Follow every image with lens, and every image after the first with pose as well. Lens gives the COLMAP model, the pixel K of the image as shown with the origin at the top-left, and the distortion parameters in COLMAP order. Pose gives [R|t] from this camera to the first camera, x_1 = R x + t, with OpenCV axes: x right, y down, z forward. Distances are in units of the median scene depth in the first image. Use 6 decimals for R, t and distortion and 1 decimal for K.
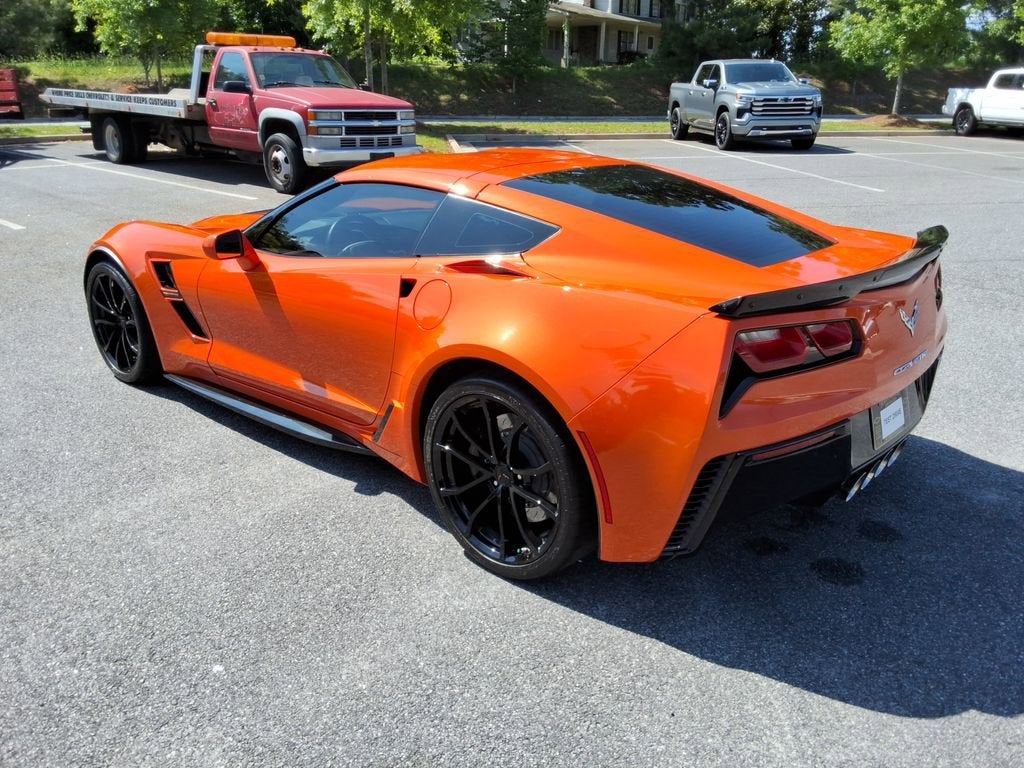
lens RADIAL K [[816.8, 0, 521.2], [0, 816.8, 373.4], [0, 0, 1]] dist [0.083821, -0.128307]
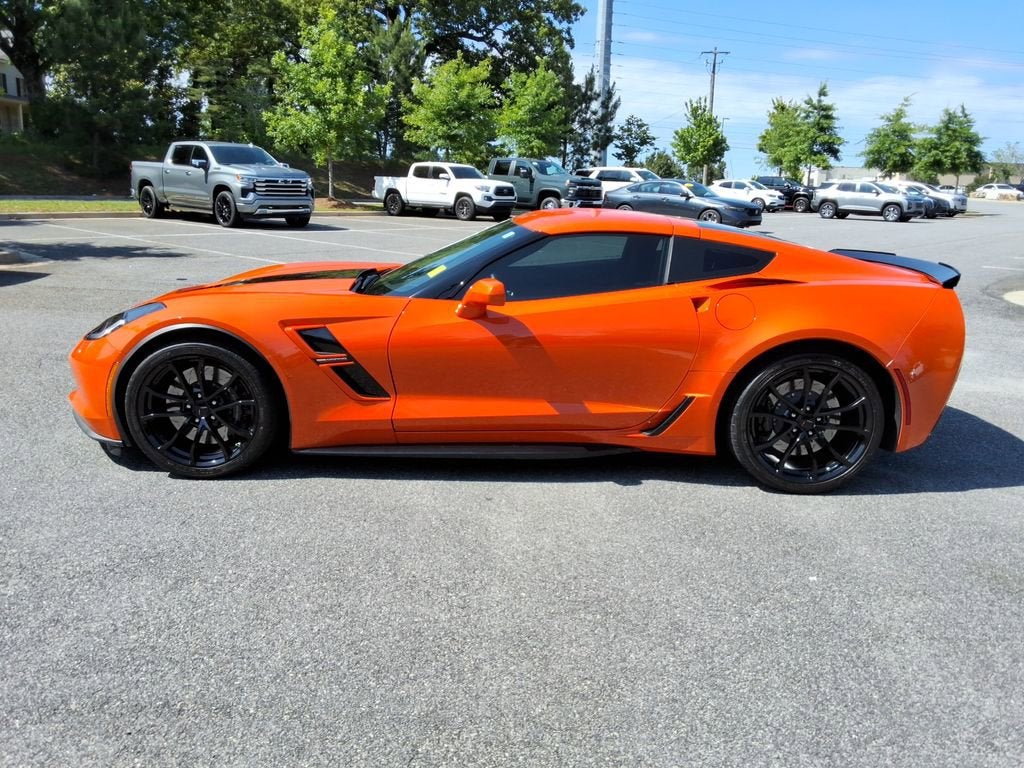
lens RADIAL K [[816.8, 0, 513.0], [0, 816.8, 381.0], [0, 0, 1]] dist [0.083821, -0.128307]
pose [[0.748853, -0.135683, 0.648698, -0.295351], [0.190903, 0.981493, -0.015087, -0.005436], [-0.634646, 0.135136, 0.760896, 0.047230]]
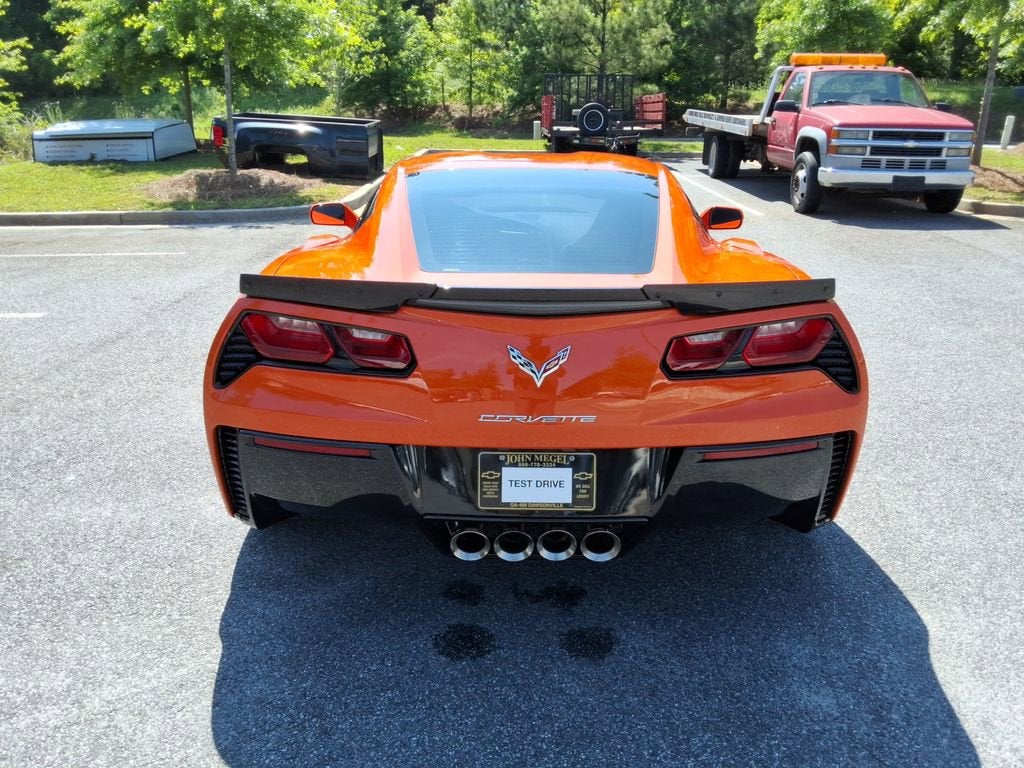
lens RADIAL K [[816.8, 0, 516.5], [0, 816.8, 373.7], [0, 0, 1]] dist [0.083821, -0.128307]
pose [[0.672125, 0.226153, -0.705055, 0.219511], [-0.245955, 0.966337, 0.075495, -0.023904], [0.698394, 0.122670, 0.705123, 0.093899]]
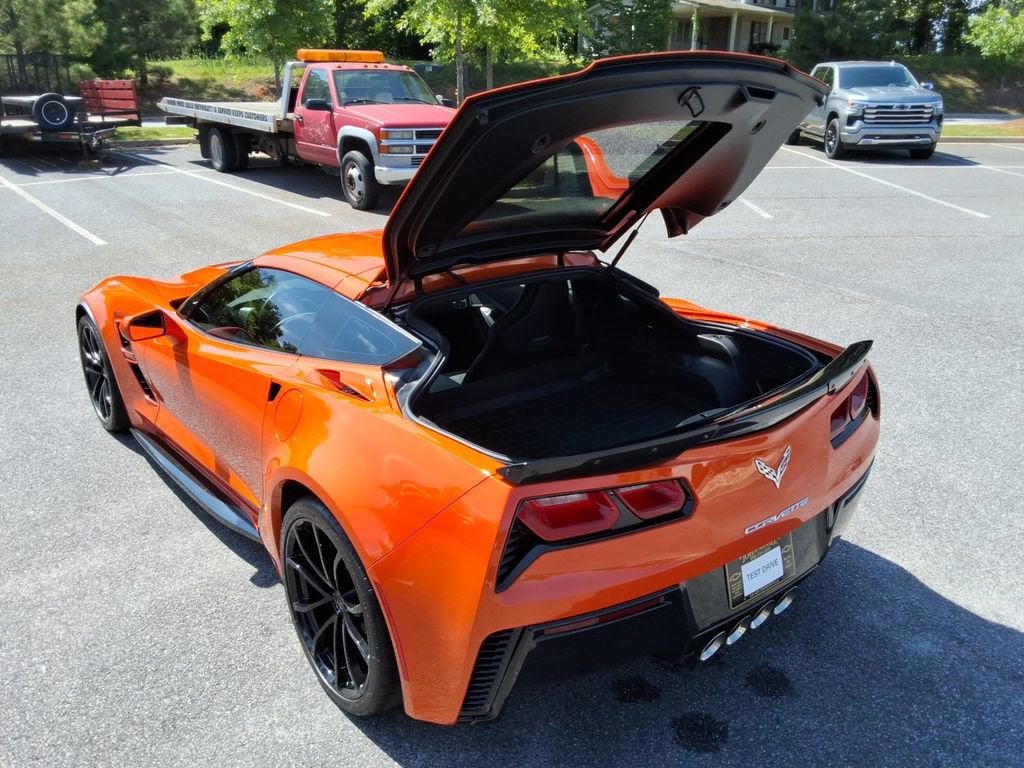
lens RADIAL K [[816.8, 0, 521.9], [0, 816.8, 374.2], [0, 0, 1]] dist [0.083821, -0.128307]
pose [[0.988478, 0.047146, -0.143837, 0.069574], [-0.045561, 0.998859, 0.014294, -0.036582], [0.144346, -0.007576, 0.989498, 0.016461]]
